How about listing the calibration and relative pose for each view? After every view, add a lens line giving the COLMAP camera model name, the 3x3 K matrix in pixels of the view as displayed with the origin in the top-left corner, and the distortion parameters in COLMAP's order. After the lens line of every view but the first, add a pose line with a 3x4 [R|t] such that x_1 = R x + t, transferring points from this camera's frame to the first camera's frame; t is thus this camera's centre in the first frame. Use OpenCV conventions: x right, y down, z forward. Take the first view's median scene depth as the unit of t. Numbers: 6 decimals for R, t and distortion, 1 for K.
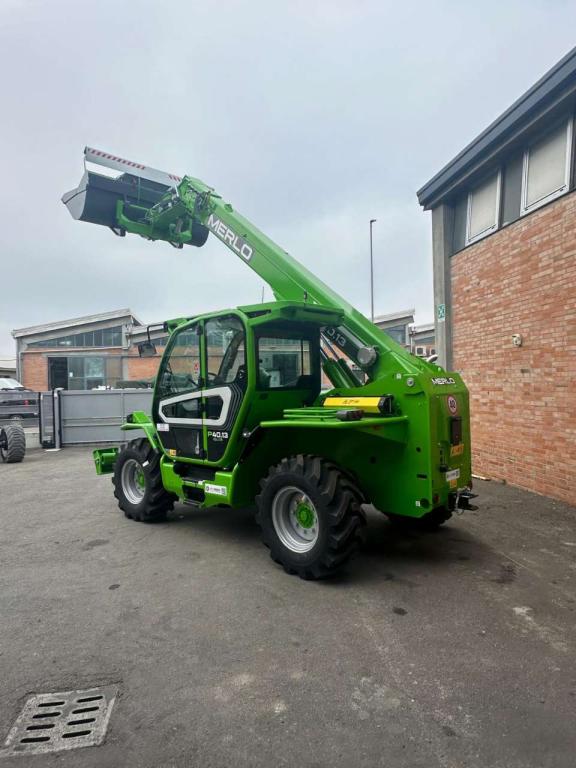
lens RADIAL K [[491.0, 0, 281.2], [0, 491.0, 383.6], [0, 0, 1]] dist [0.000260, 0.001620]
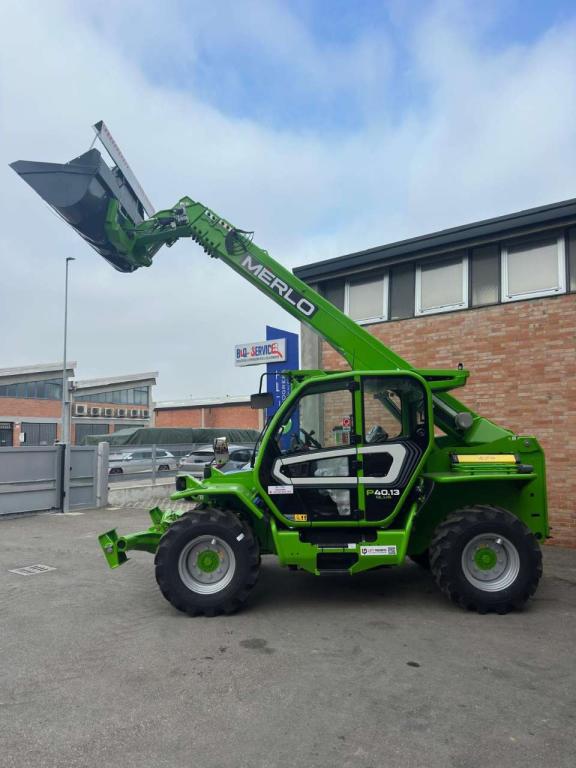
lens RADIAL K [[535.2, 0, 276.9], [0, 535.2, 391.6], [0, 0, 1]] dist [0.130909, -0.195710]
pose [[0.717800, 0.080058, 0.691631, -0.892107], [-0.009237, 0.994375, -0.105515, 0.015392], [-0.696188, 0.069350, 0.714502, 0.298074]]
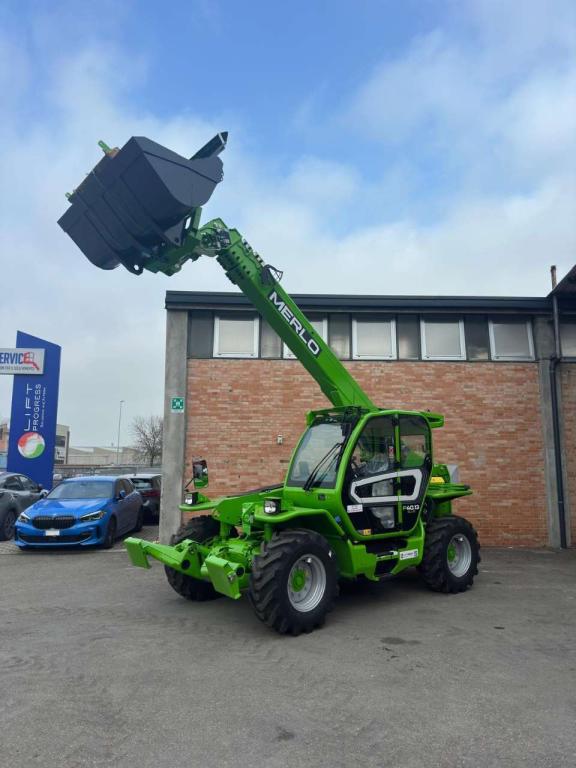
lens RADIAL K [[534.9, 0, 285.7], [0, 534.9, 388.2], [0, 0, 1]] dist [0.118494, -0.168209]
pose [[0.098861, 0.165031, 0.981321, -1.331640], [-0.007859, 0.986251, -0.165069, 0.028113], [-0.995070, 0.008607, 0.098799, 0.996360]]
